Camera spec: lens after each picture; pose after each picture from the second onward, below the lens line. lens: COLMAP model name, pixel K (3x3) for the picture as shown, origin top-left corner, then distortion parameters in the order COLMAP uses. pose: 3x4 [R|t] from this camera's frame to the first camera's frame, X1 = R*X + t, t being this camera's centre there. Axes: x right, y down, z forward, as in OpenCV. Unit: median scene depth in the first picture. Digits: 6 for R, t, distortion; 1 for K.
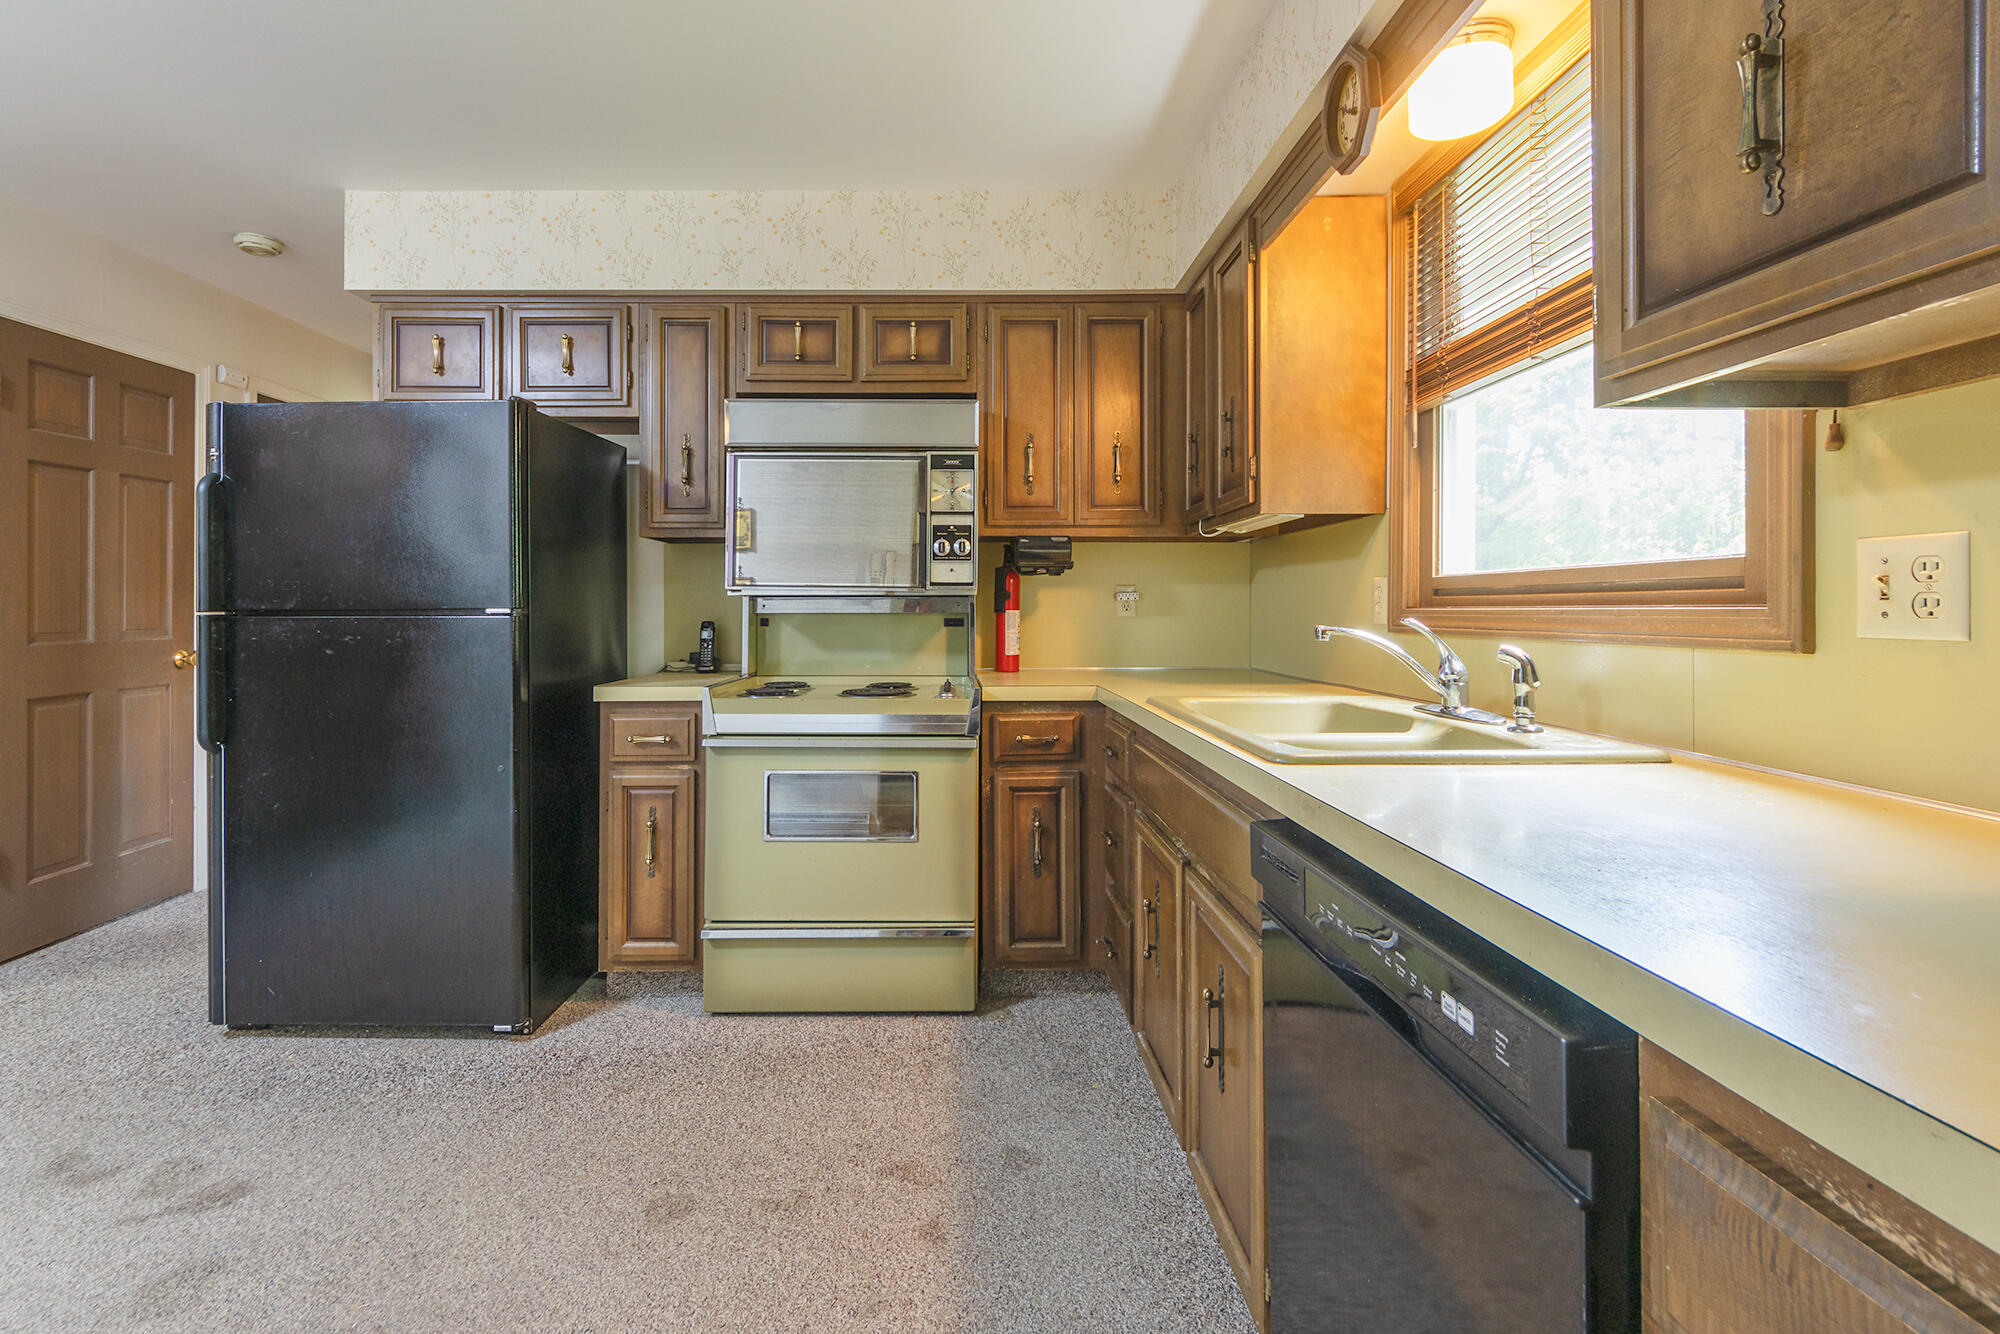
lens RADIAL K [[945.6, 0, 996.7], [0, 945.6, 609.5], [0, 0, 1]] dist [0.020560, -0.000125]
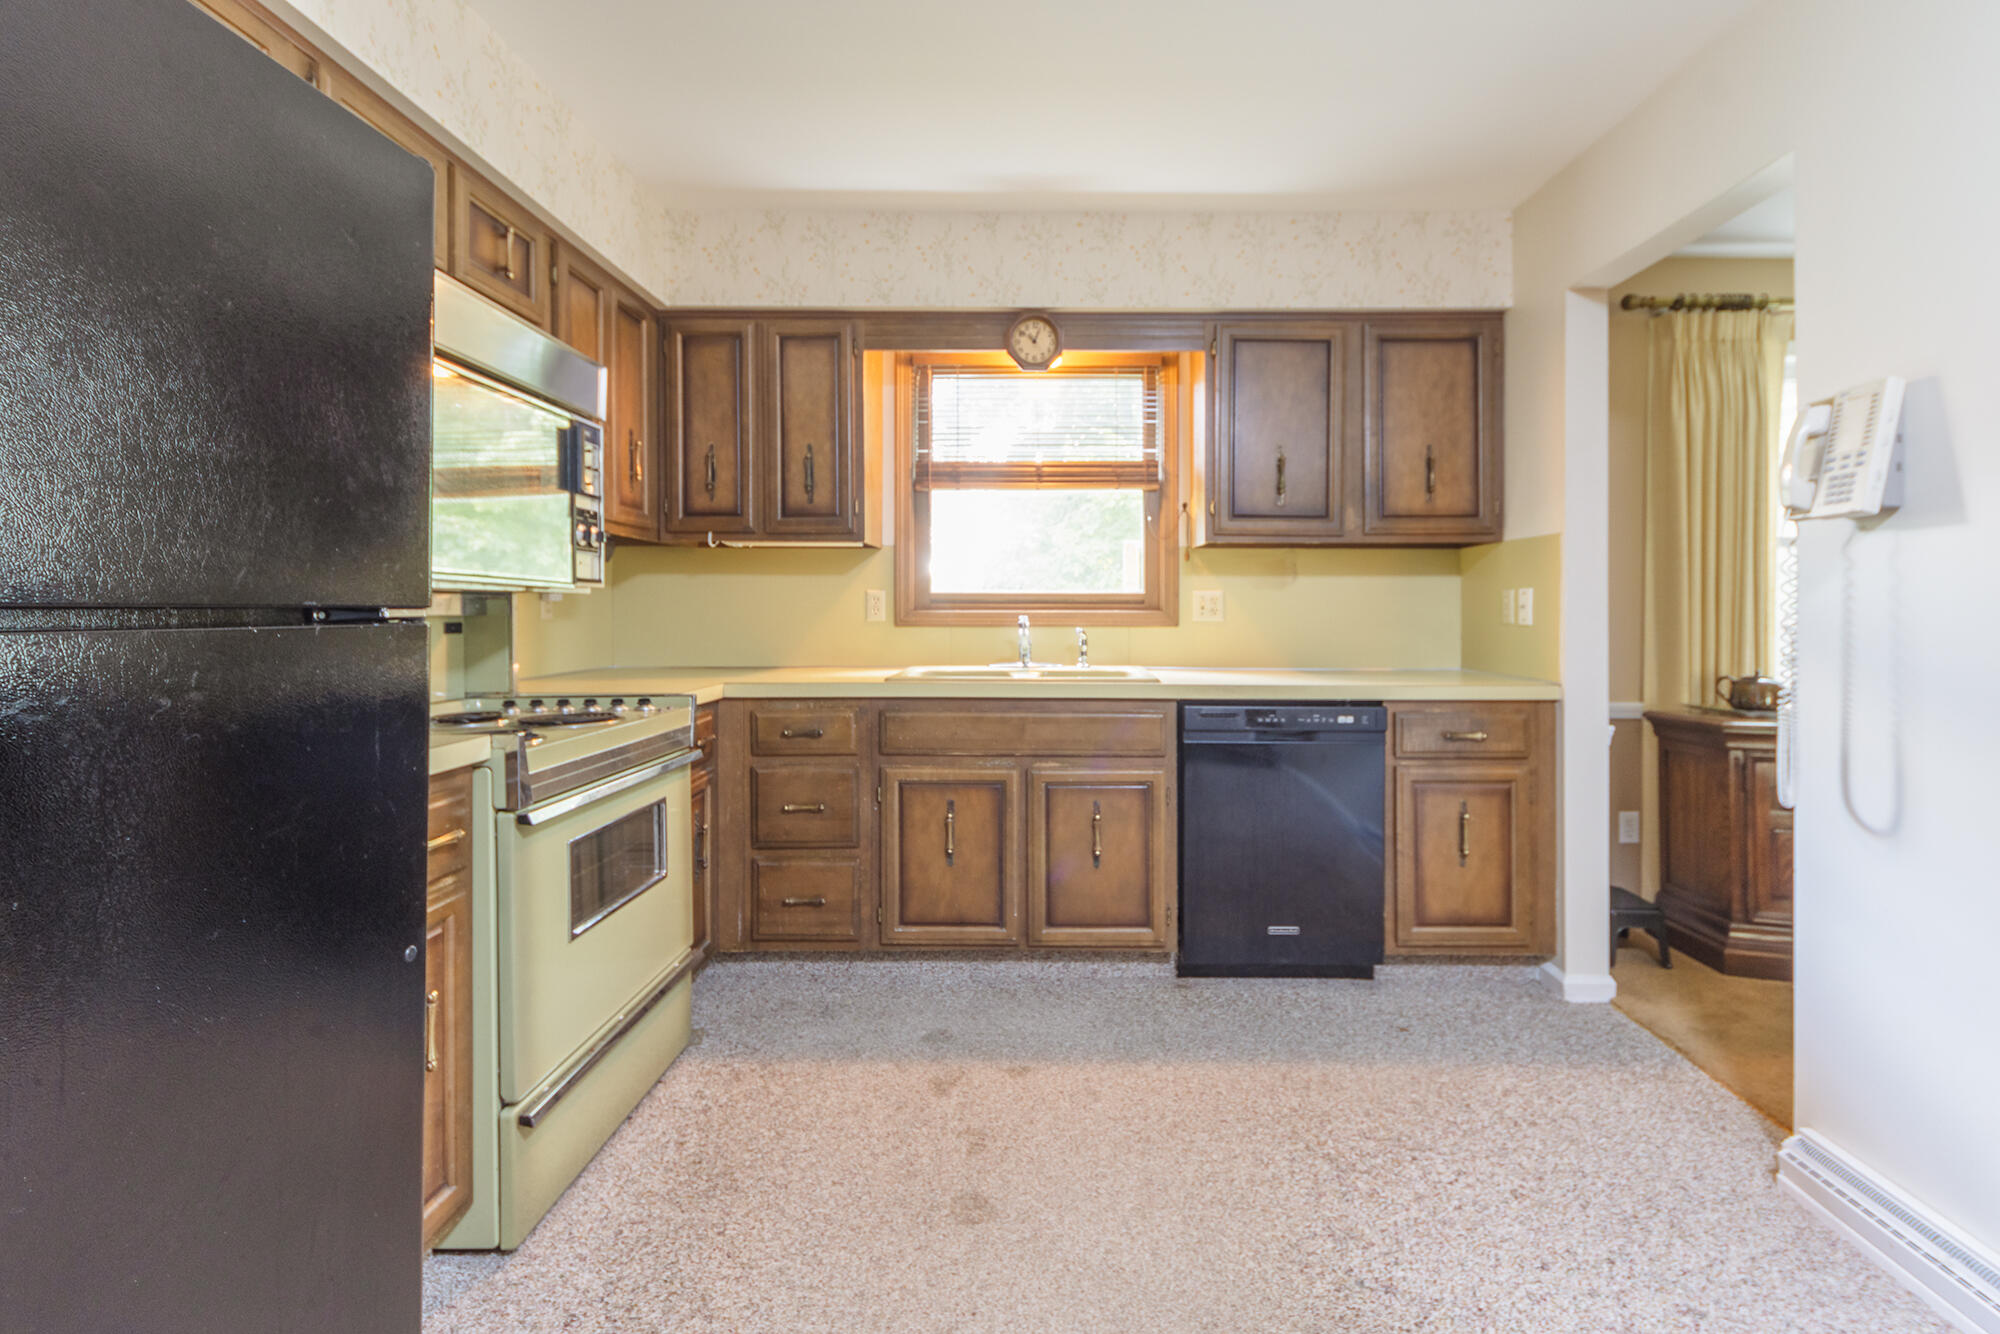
lens RADIAL K [[945.6, 0, 996.7], [0, 945.6, 609.5], [0, 0, 1]] dist [0.020560, -0.000125]
pose [[0.006455, 0.005853, 0.999962, -1.259394], [-0.001166, 0.999982, -0.005846, 0.005514], [-0.999978, -0.001128, 0.006461, 0.908728]]
